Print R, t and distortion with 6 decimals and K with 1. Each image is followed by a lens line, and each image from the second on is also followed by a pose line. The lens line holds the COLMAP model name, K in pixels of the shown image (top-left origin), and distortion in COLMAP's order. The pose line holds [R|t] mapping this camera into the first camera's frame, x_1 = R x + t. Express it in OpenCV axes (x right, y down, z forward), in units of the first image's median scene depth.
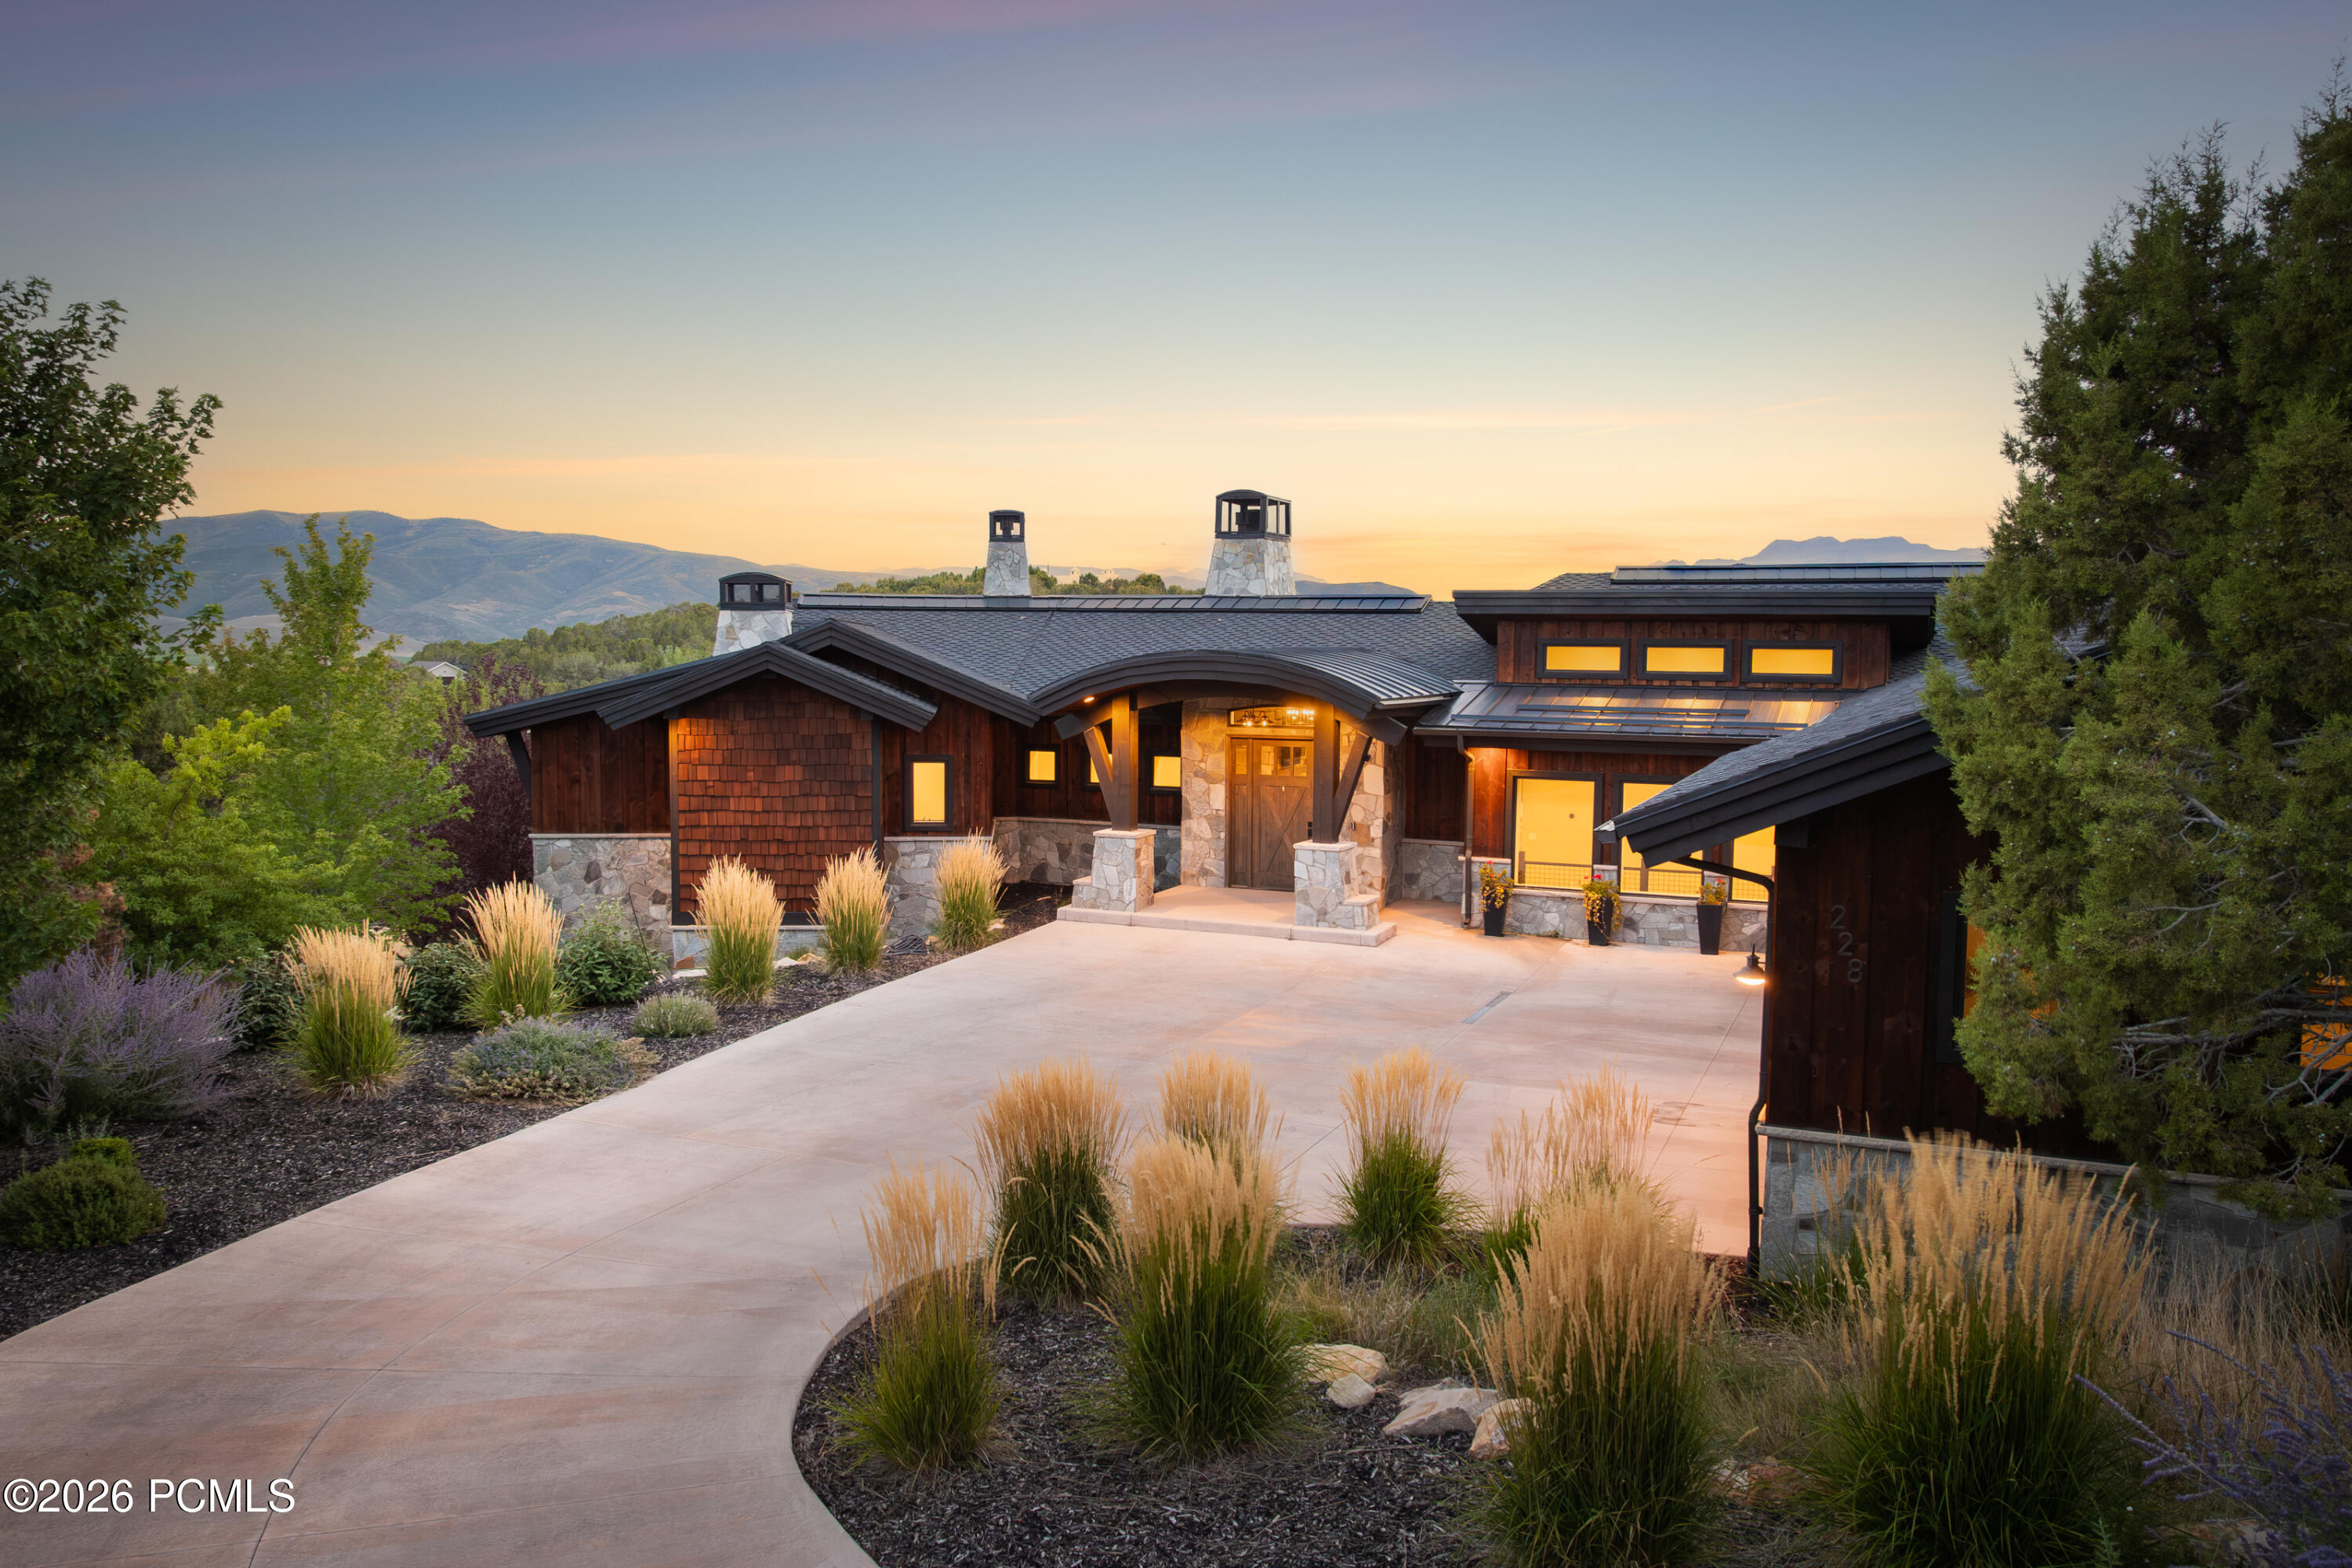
lens RADIAL K [[1549.8, 0, 1176.0], [0, 1549.8, 784.0], [0, 0, 1]] dist [0.000273, -0.000291]
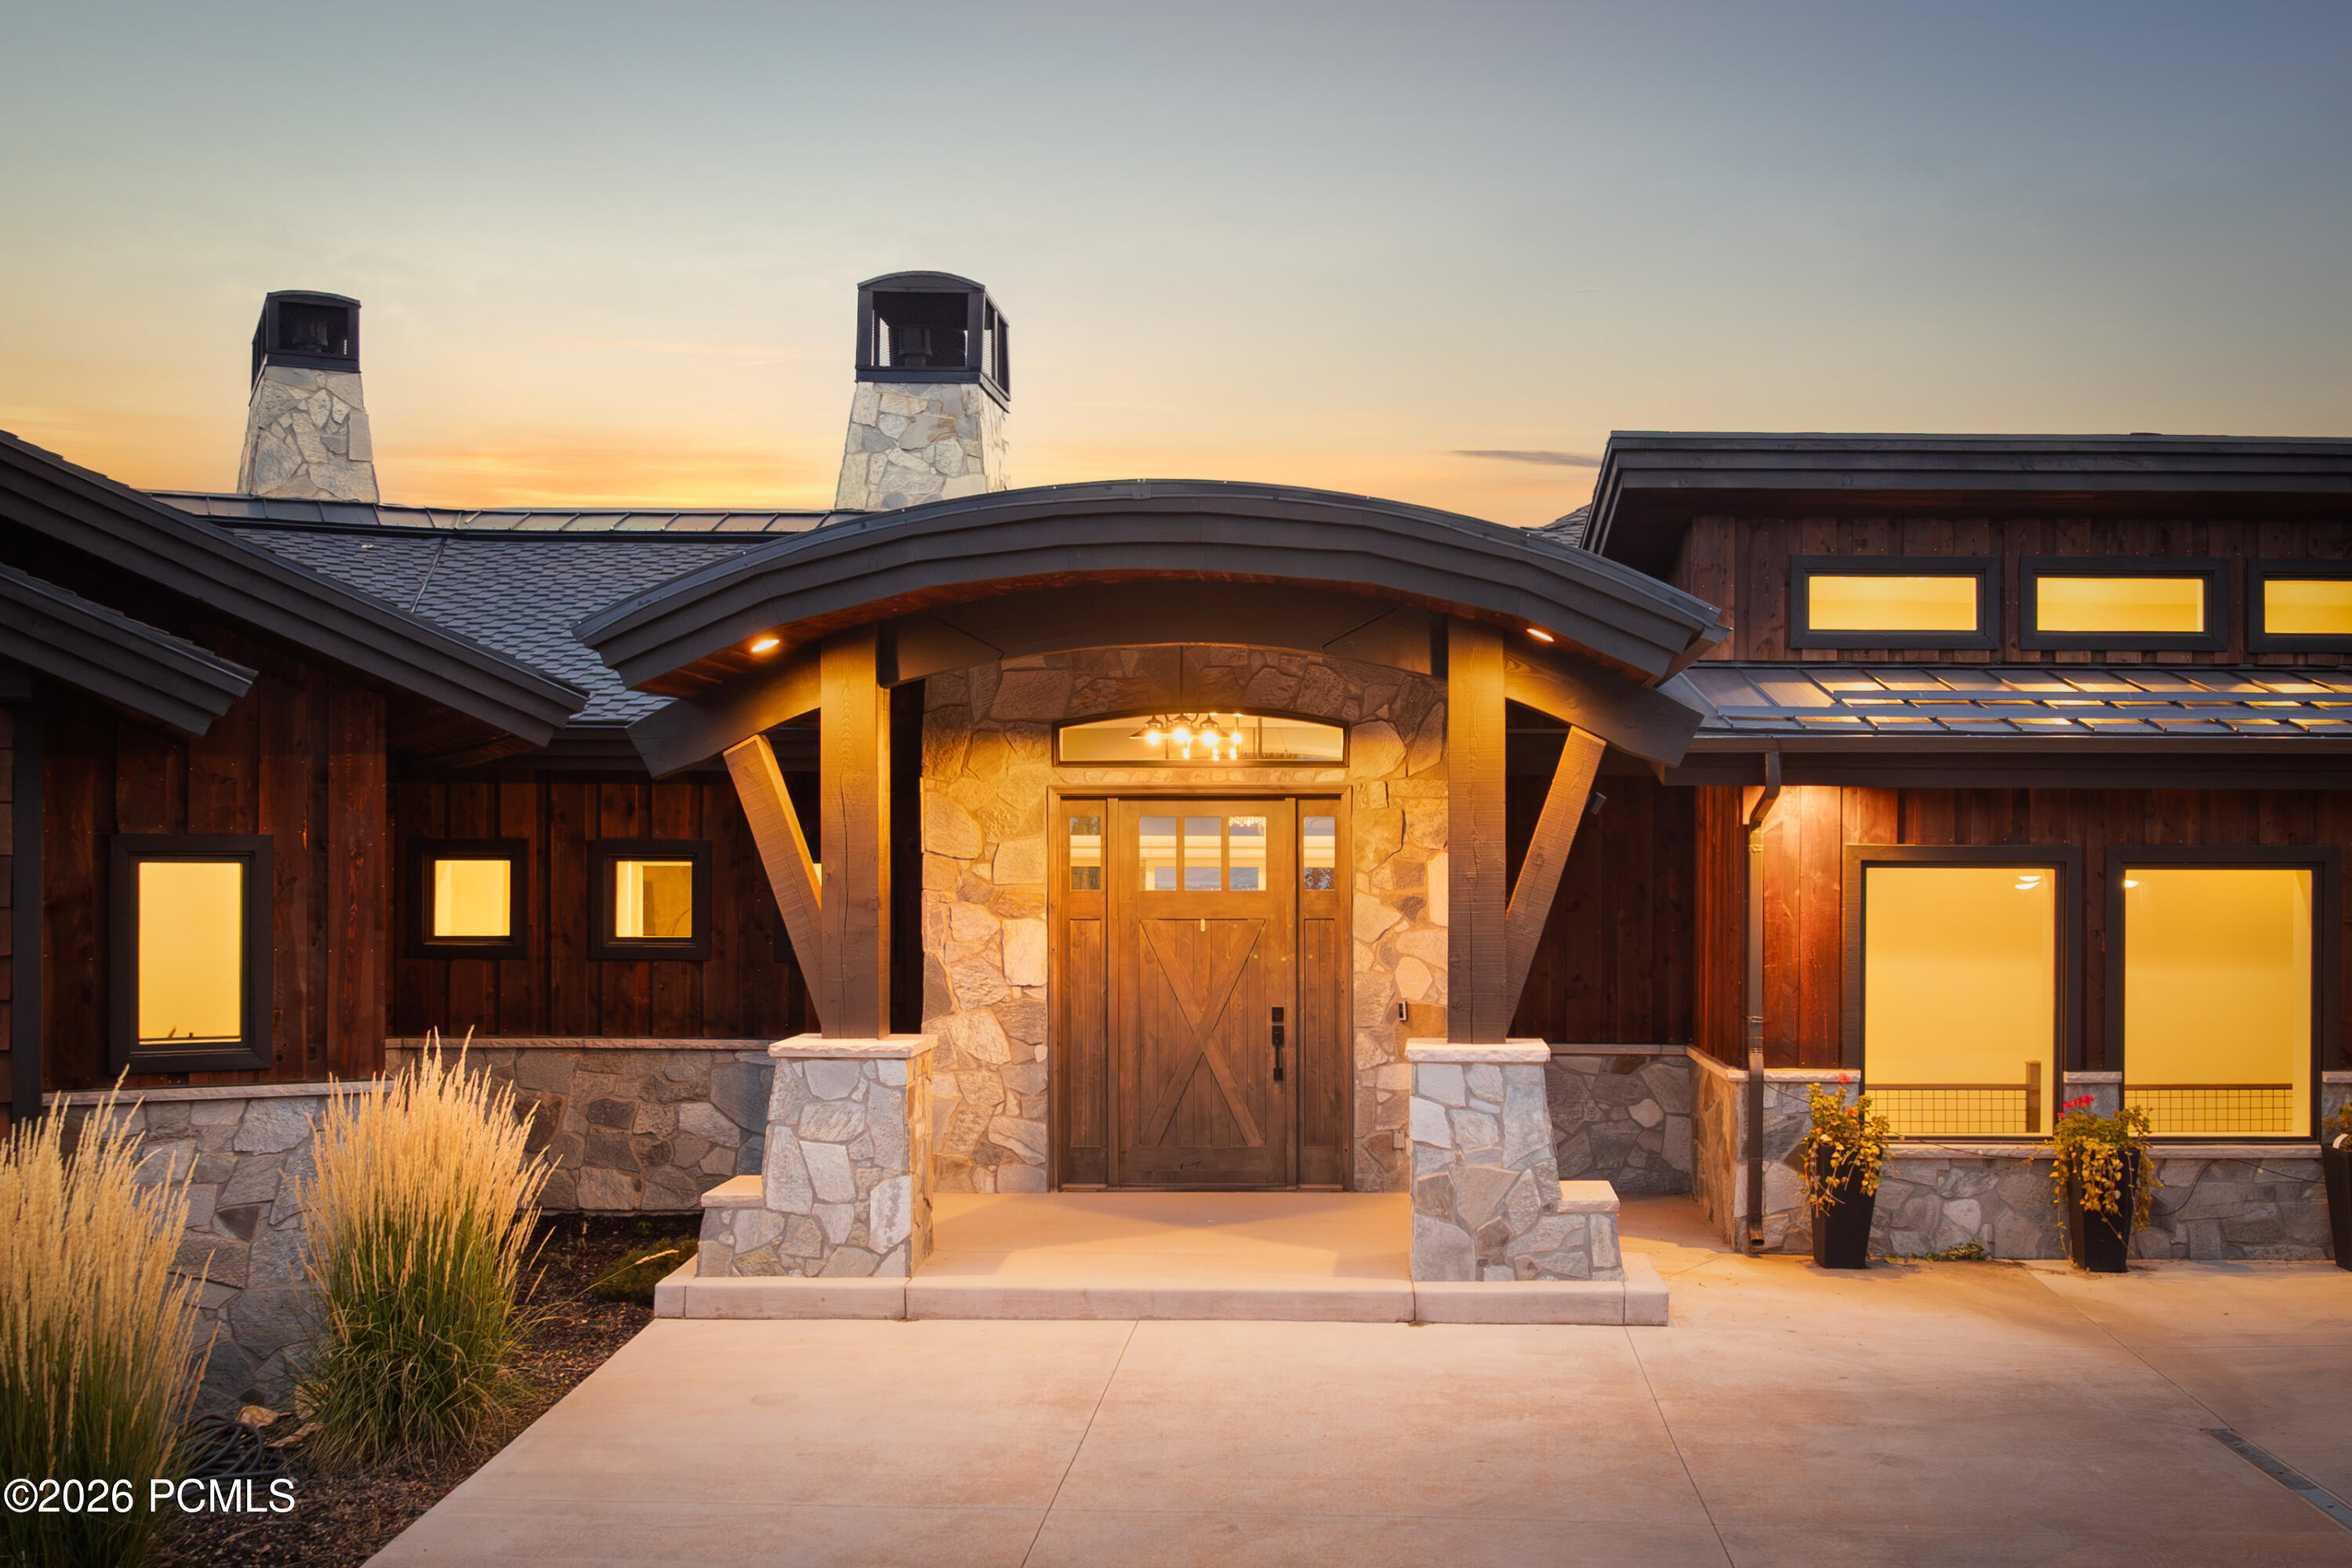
lens RADIAL K [[2093.3, 0, 1180.4], [0, 2093.3, 904.4], [0, 0, 1]] dist [-0.017494, -0.009795]
pose [[0.921292, -0.007633, 0.388796, -0.147292], [0.034769, 0.997420, -0.062806, 0.032282], [-0.387313, 0.071380, 0.919181, 0.549510]]
